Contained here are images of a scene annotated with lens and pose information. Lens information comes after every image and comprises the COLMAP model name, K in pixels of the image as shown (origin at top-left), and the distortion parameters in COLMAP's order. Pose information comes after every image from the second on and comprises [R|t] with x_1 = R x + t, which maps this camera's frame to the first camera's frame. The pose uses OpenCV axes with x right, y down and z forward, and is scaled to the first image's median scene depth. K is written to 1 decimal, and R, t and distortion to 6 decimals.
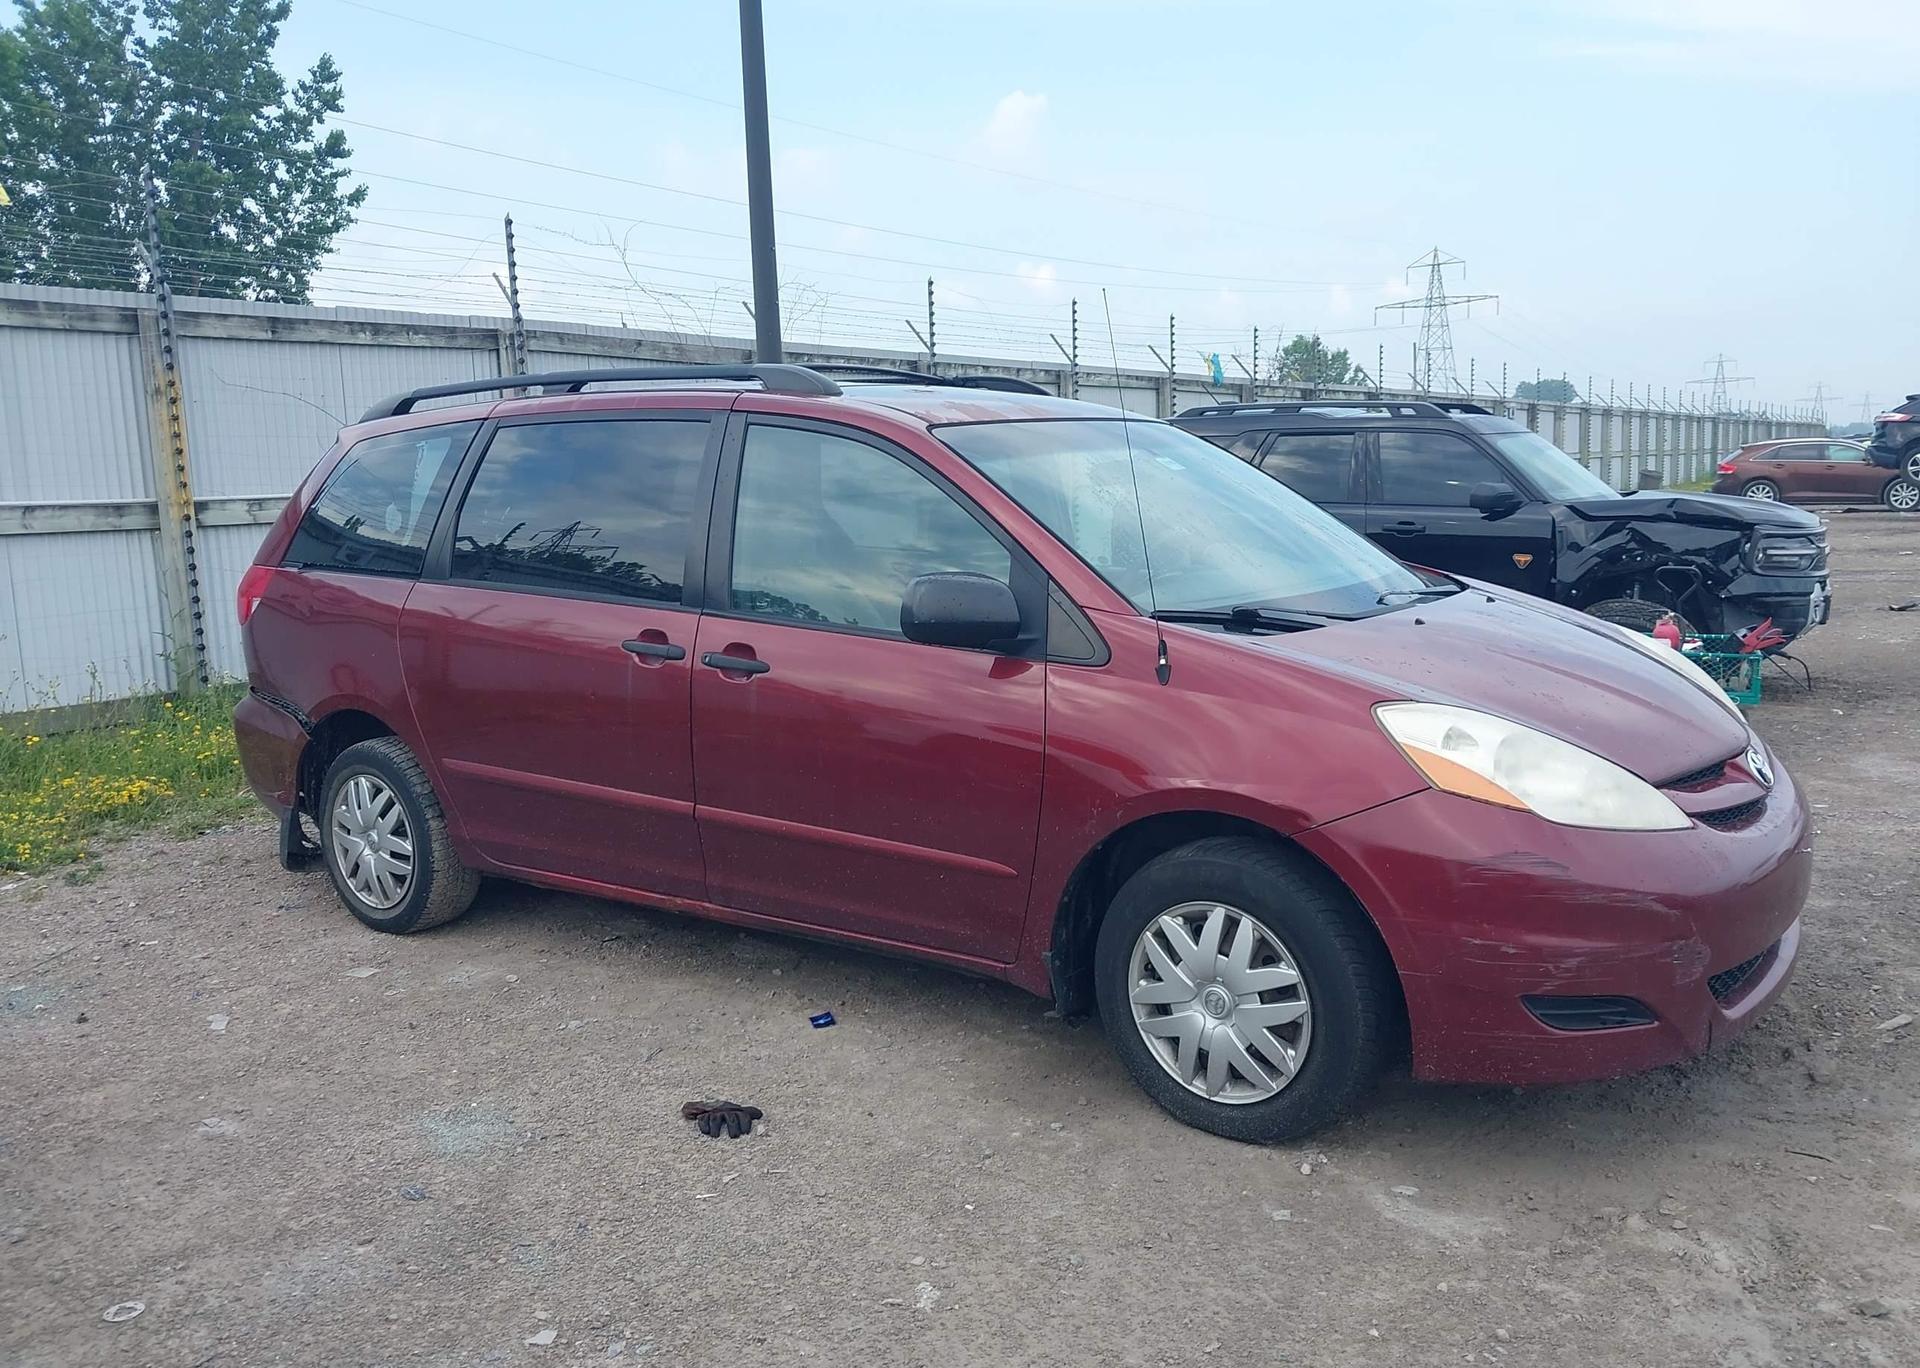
lens RADIAL K [[1504.2, 0, 955.3], [0, 1504.2, 696.2], [0, 0, 1]] dist [0.018924, -0.022410]
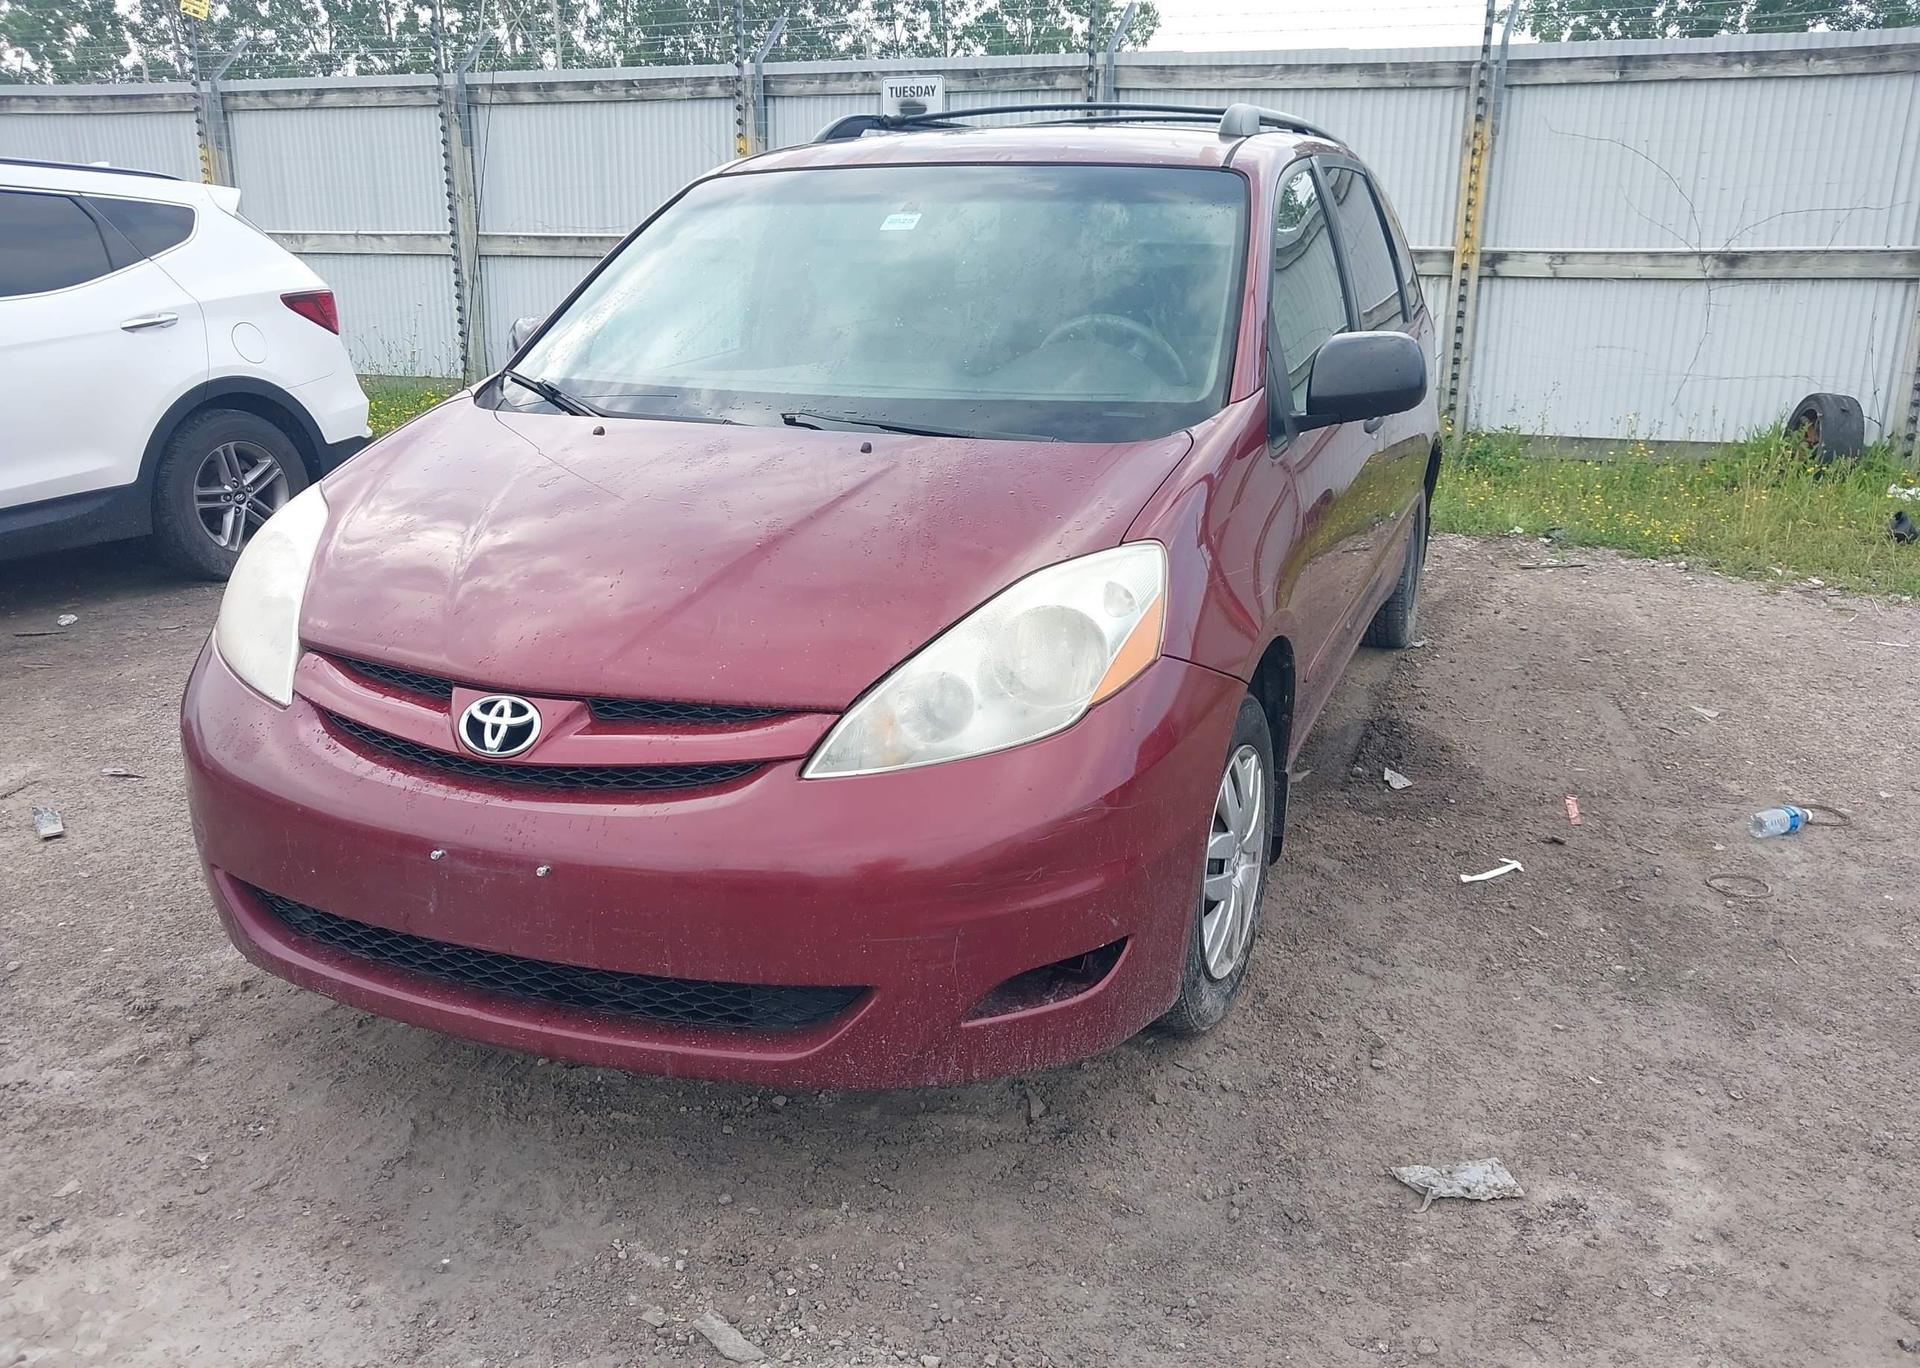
lens RADIAL K [[1504.2, 0, 987.2], [0, 1504.2, 687.7], [0, 0, 1]] dist [0.018924, -0.022410]
pose [[0.256328, 0.306525, -0.916700, 0.954578], [-0.165625, 0.948287, 0.270775, -0.142297], [0.952294, 0.082421, 0.293841, 0.811514]]
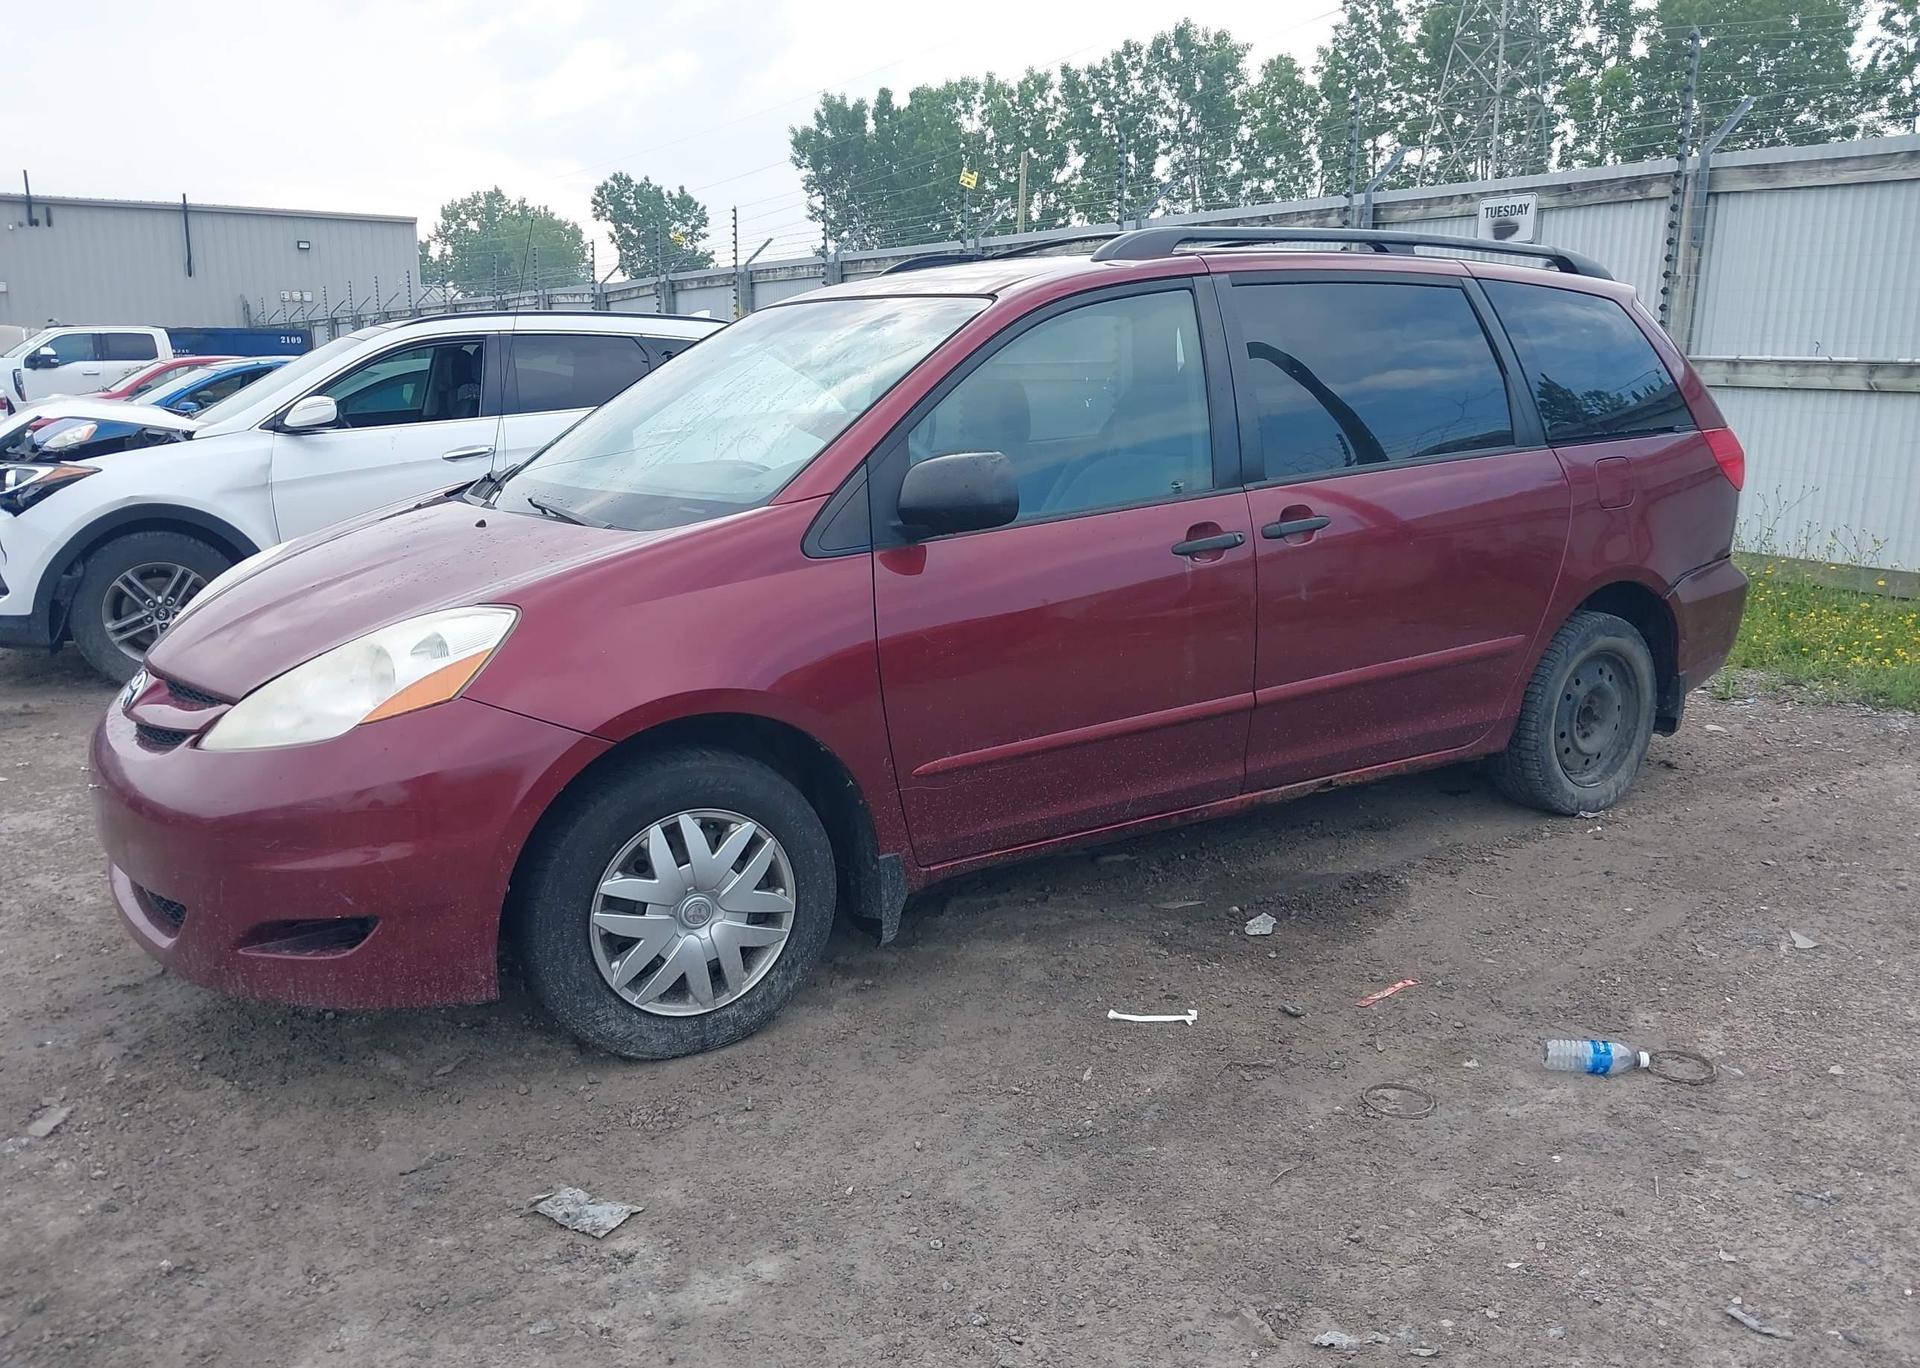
lens RADIAL K [[1504.2, 0, 1000.1], [0, 1504.2, 671.3], [0, 0, 1]] dist [0.018924, -0.022410]
pose [[-0.327814, 0.222158, -0.918250, 0.994876], [-0.134564, 0.951069, 0.278137, -0.240385], [0.935110, 0.214741, -0.281879, 1.417933]]
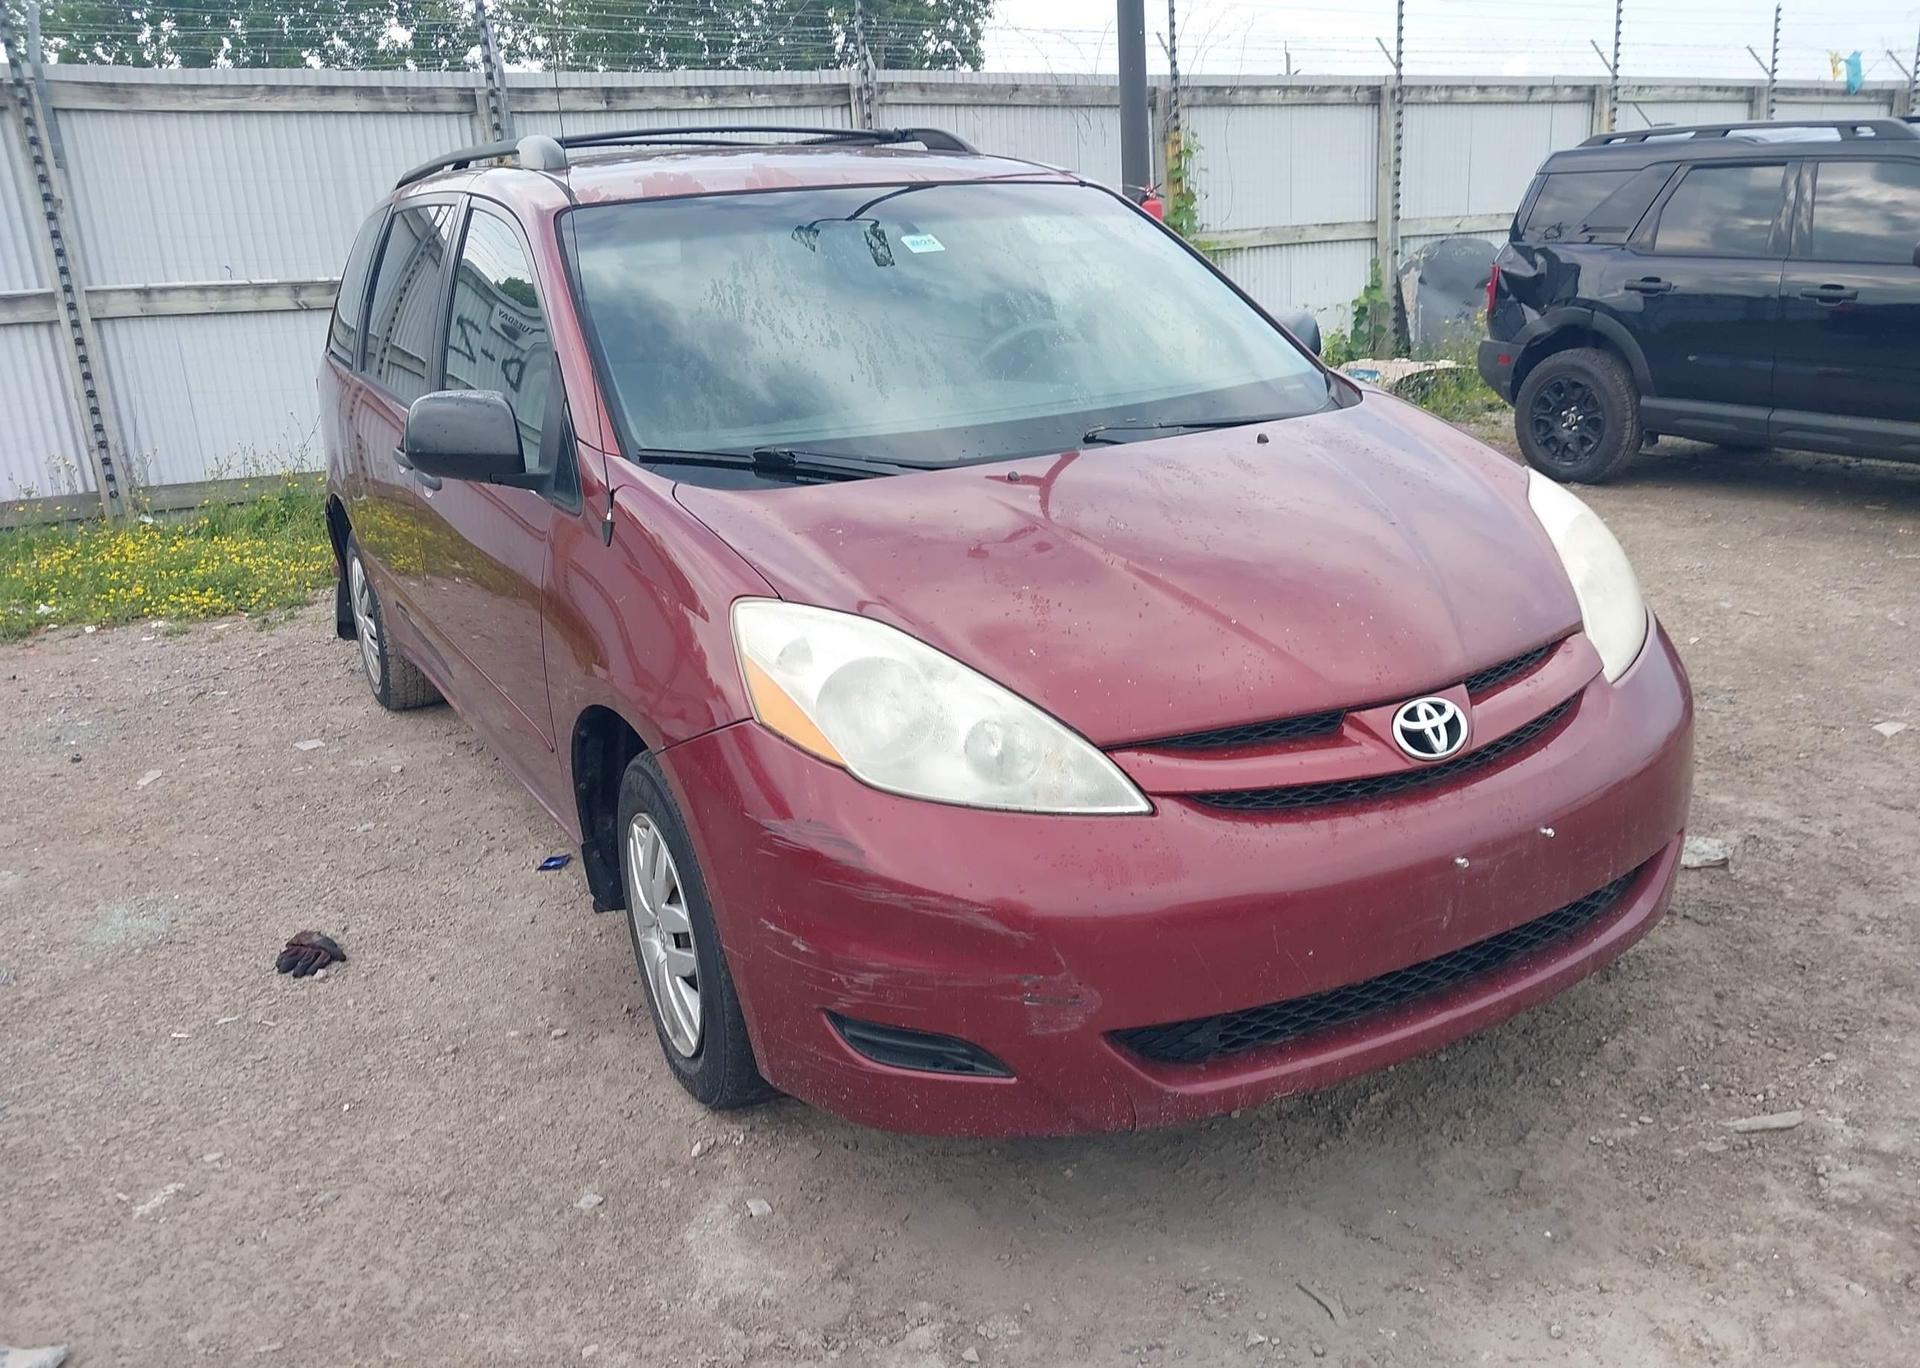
lens RADIAL K [[1504.2, 0, 967.7], [0, 1504.2, 672.9], [0, 0, 1]] dist [0.018924, -0.022410]
pose [[0.906326, 0.101127, -0.410300, 0.515169], [-0.039089, 0.986843, 0.156882, -0.058761], [0.420766, -0.126148, 0.898355, 0.272761]]
